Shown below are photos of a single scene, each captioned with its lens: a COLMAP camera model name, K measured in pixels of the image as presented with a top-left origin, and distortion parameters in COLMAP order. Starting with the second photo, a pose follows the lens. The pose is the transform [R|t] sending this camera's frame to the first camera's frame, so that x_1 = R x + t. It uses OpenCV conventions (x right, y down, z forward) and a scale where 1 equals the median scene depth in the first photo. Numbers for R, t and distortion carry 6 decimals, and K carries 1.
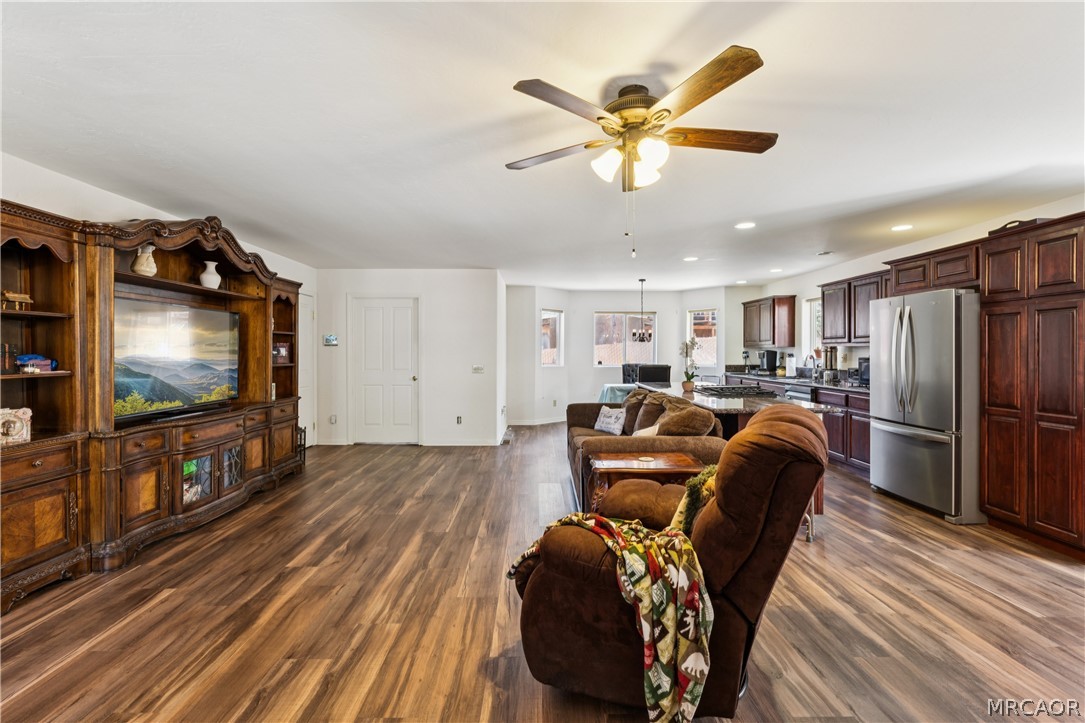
lens RADIAL K [[483.3, 0, 540.6], [0, 483.3, 357.6], [0, 0, 1]] dist [-0.004265, 0.001154]
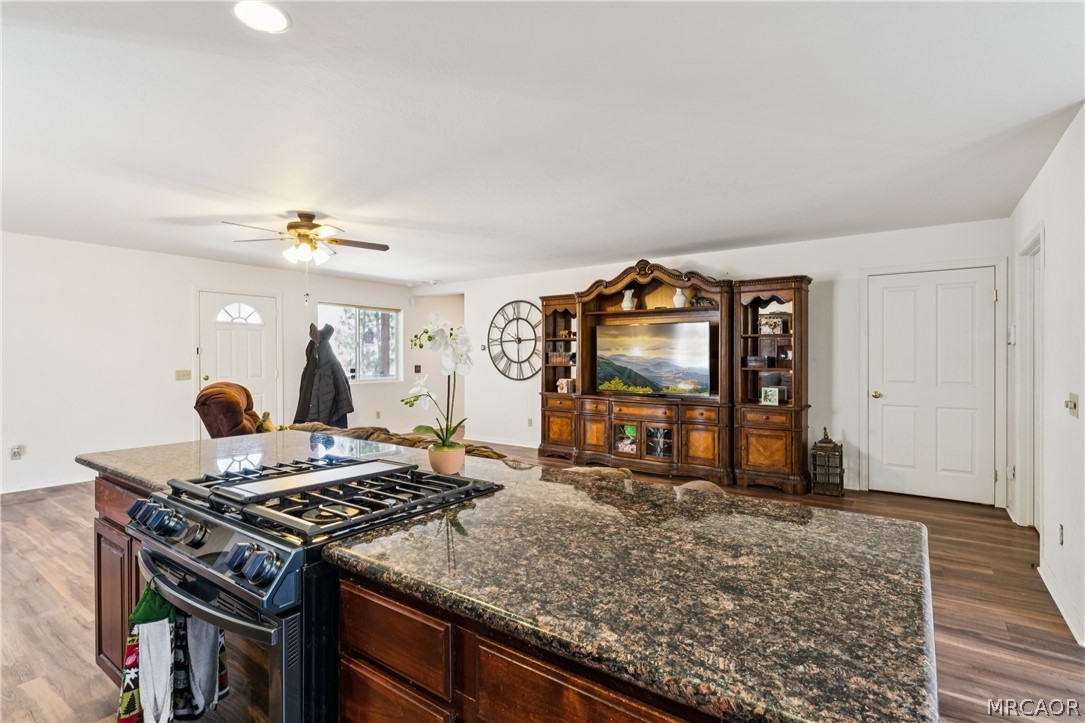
lens RADIAL K [[526.8, 0, 547.2], [0, 526.8, 356.2], [0, 0, 1]] dist [-0.003217, -0.000198]
pose [[-0.593009, 0.002772, -0.805191, 0.784372], [-0.009571, 0.999899, 0.010492, -0.023835], [0.805139, 0.013928, -0.592922, 1.804234]]
